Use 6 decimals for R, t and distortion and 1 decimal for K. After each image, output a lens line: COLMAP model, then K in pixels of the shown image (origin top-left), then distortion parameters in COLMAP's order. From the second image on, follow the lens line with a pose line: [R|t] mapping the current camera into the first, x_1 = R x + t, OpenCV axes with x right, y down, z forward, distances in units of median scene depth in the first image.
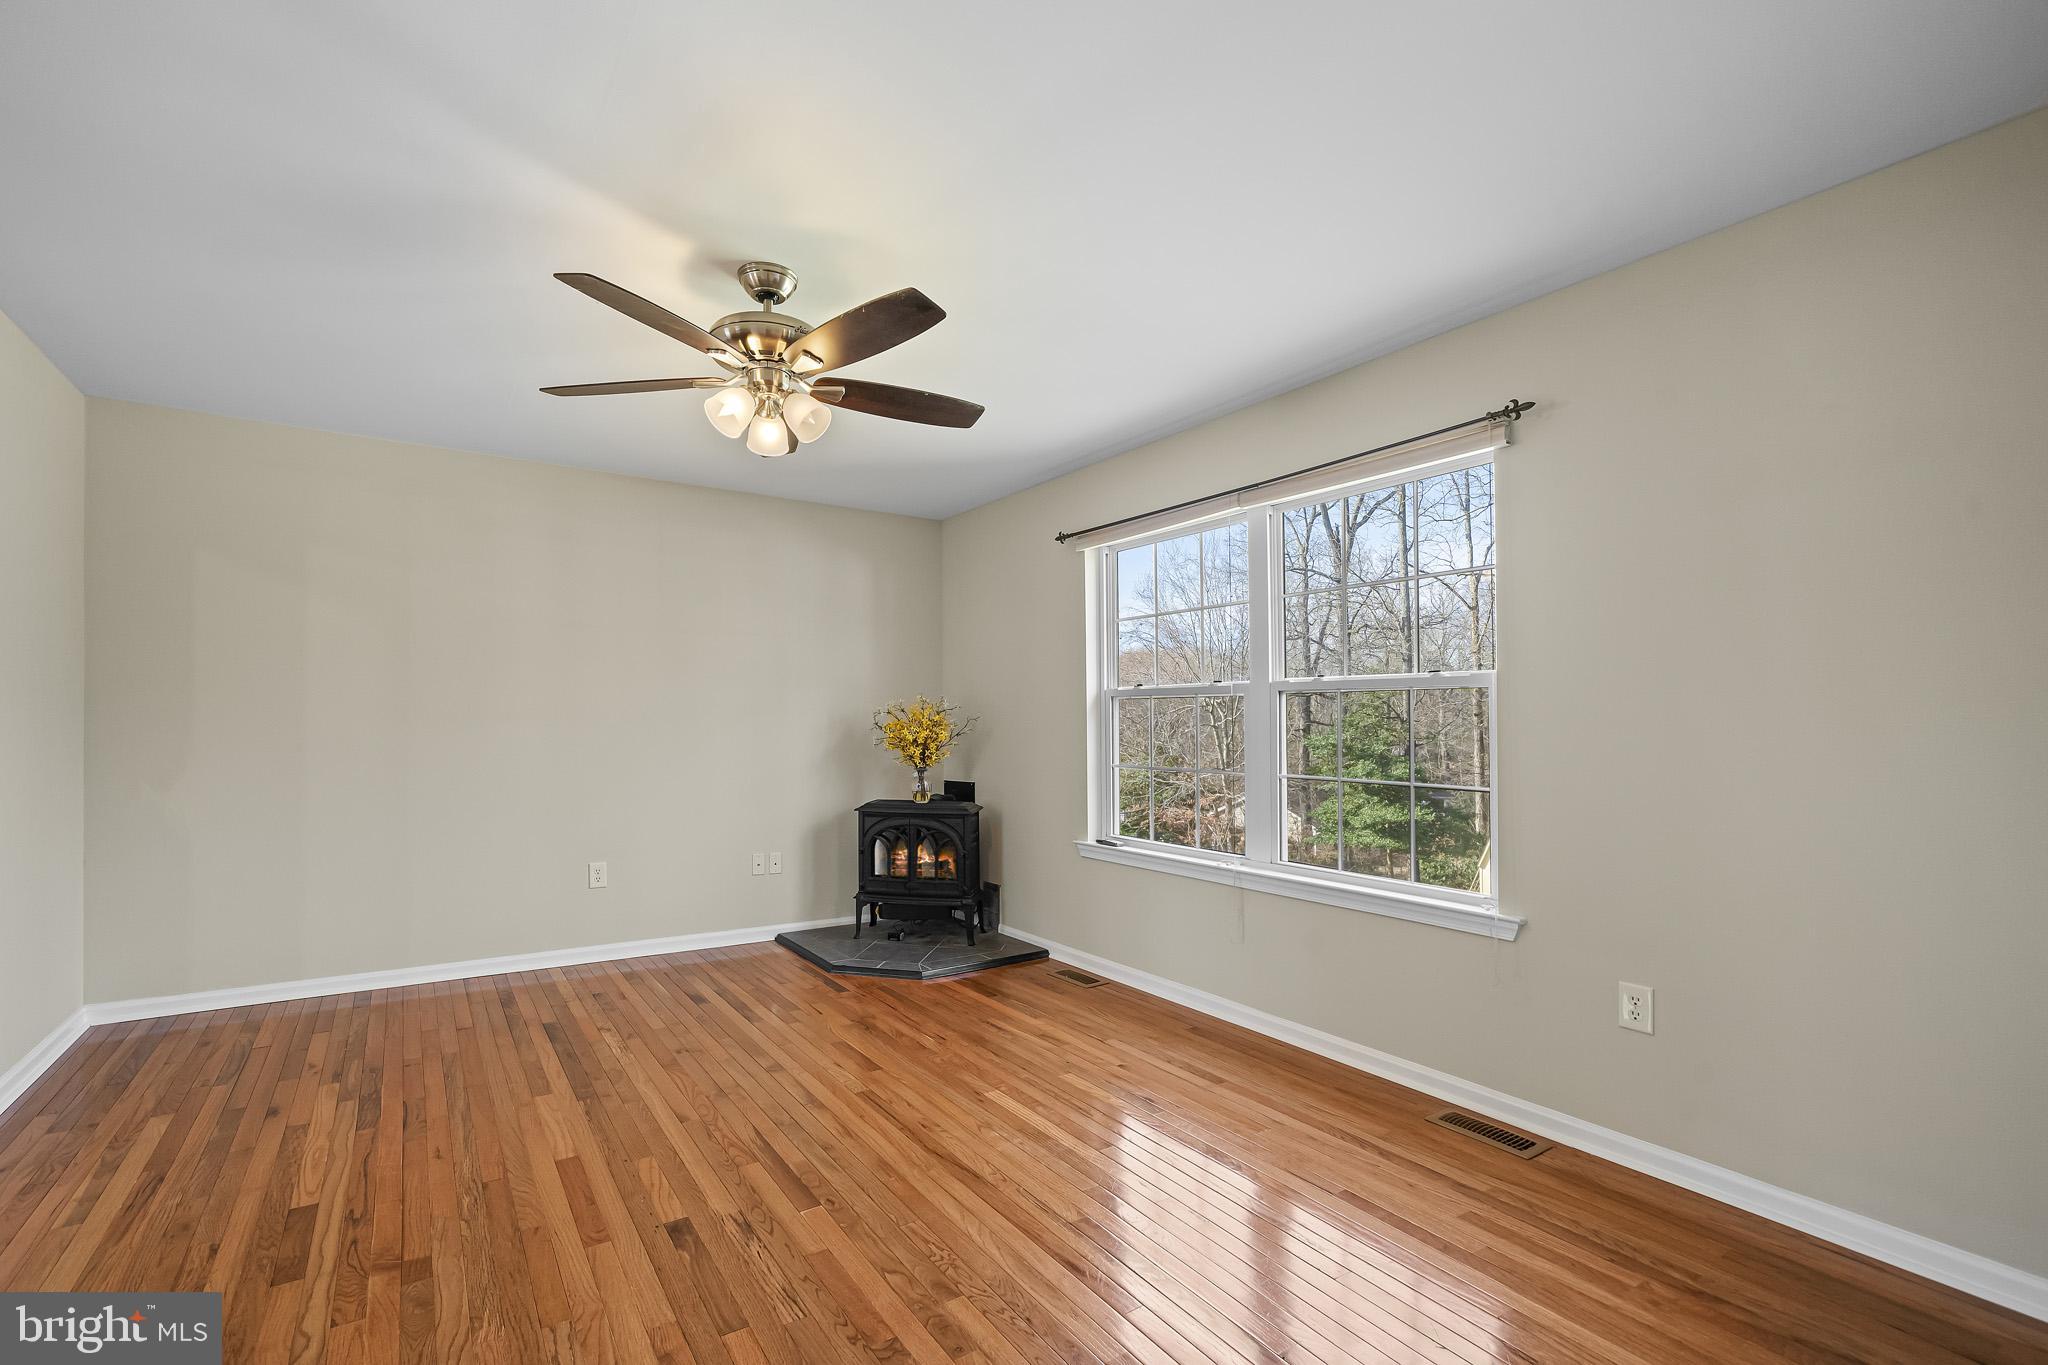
lens RADIAL K [[880.1, 0, 973.3], [0, 880.1, 713.5], [0, 0, 1]] dist [-0.001104, 0.000432]
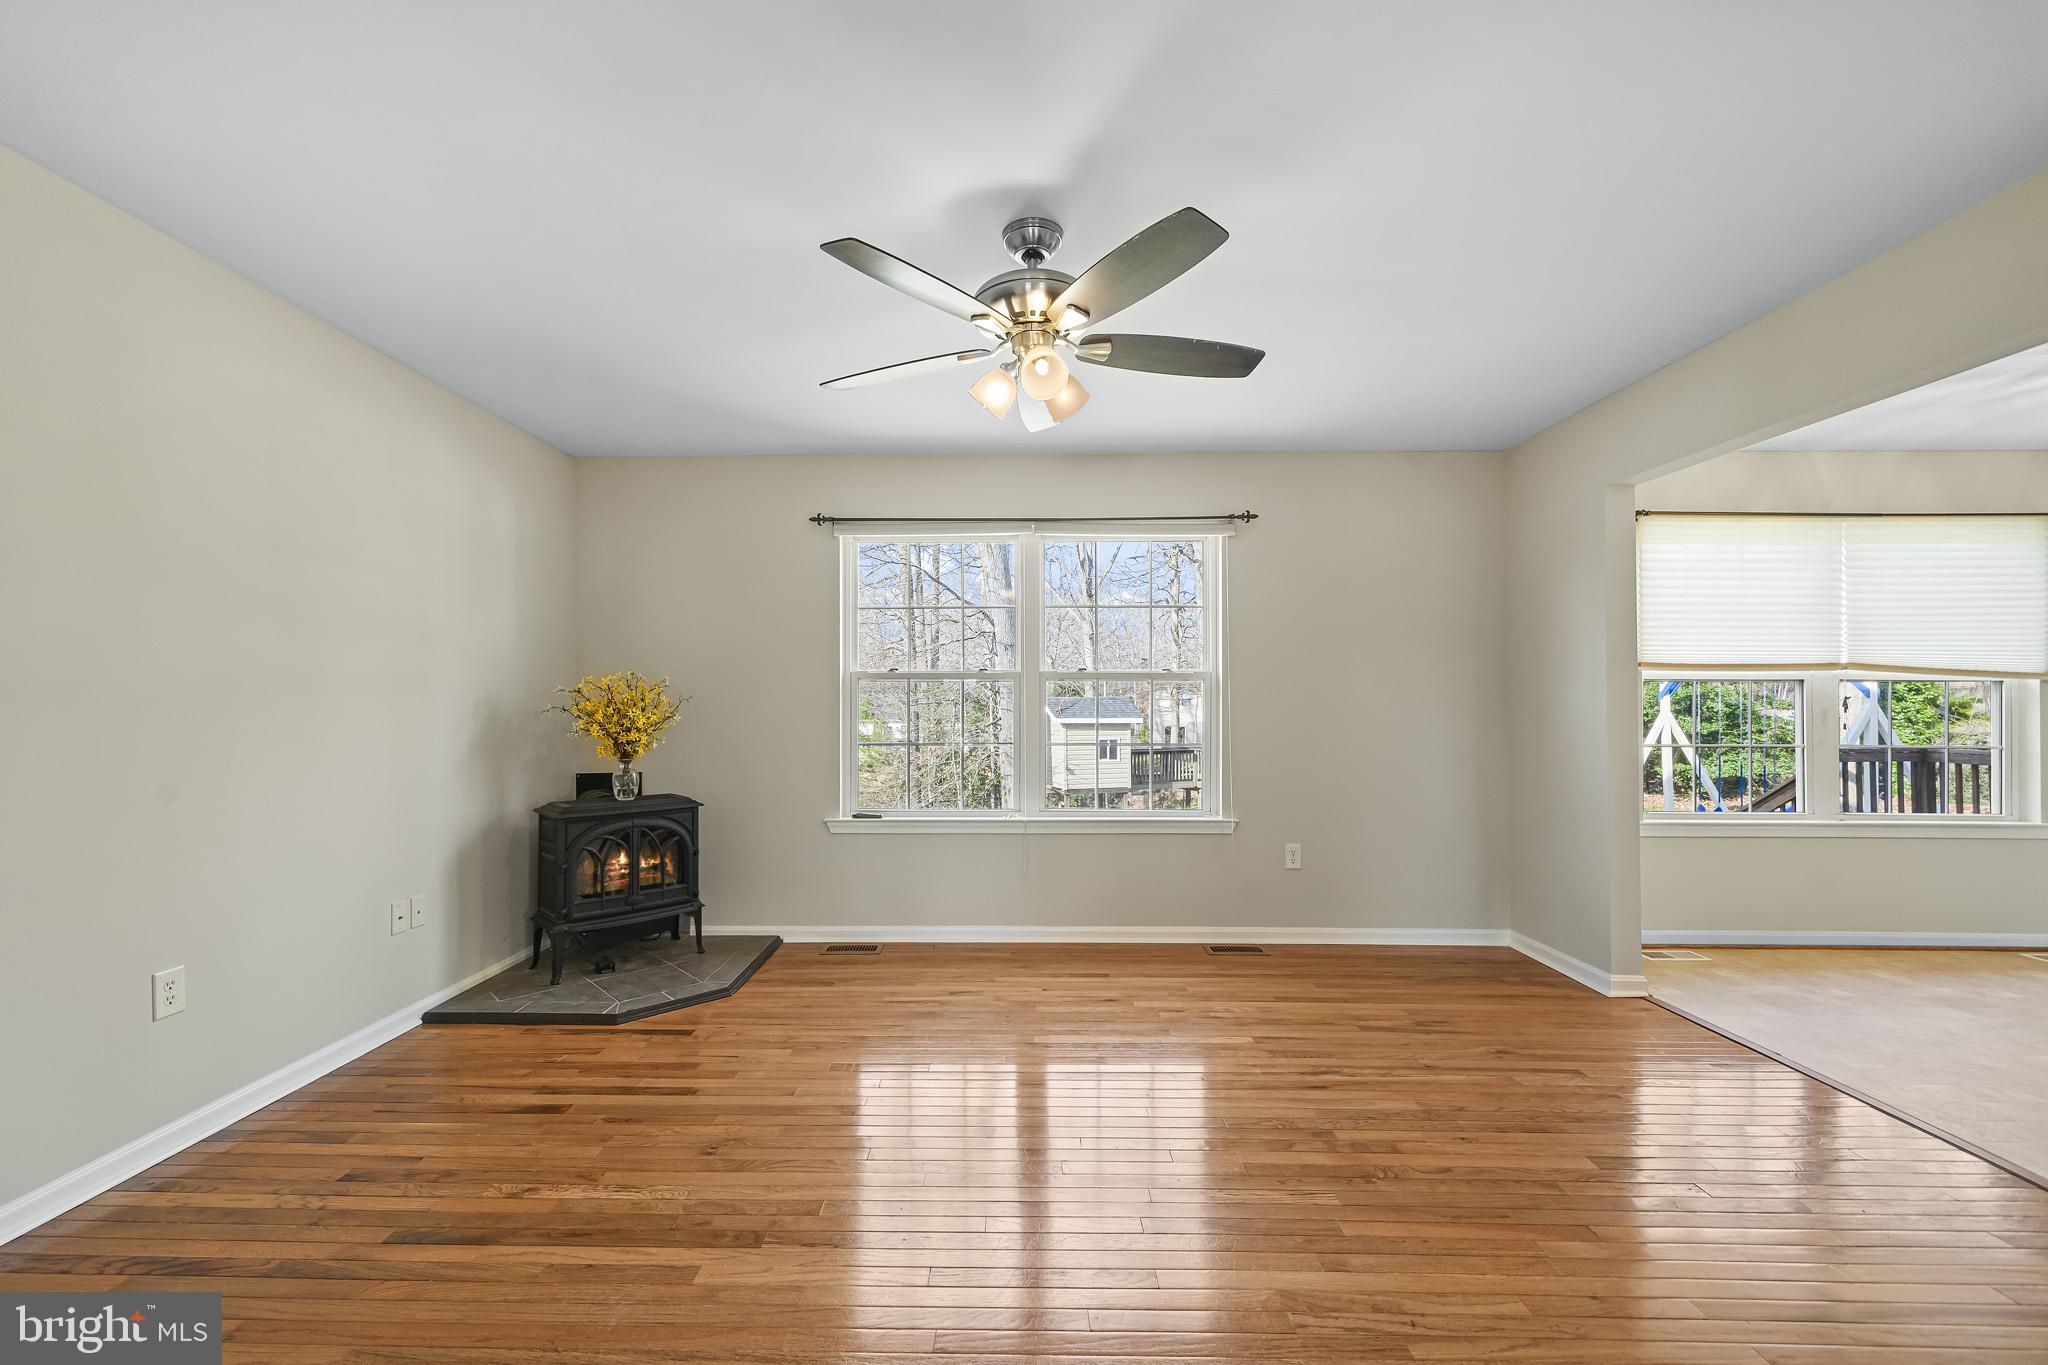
lens RADIAL K [[817.4, 0, 1005.6], [0, 817.4, 696.1], [0, 0, 1]] dist [-0.001676, 0.000388]
pose [[0.555590, 0.003011, 0.831451, -0.683874], [-0.008324, 0.999963, 0.001941, -0.002067], [-0.831415, -0.008000, 0.555595, 0.370206]]
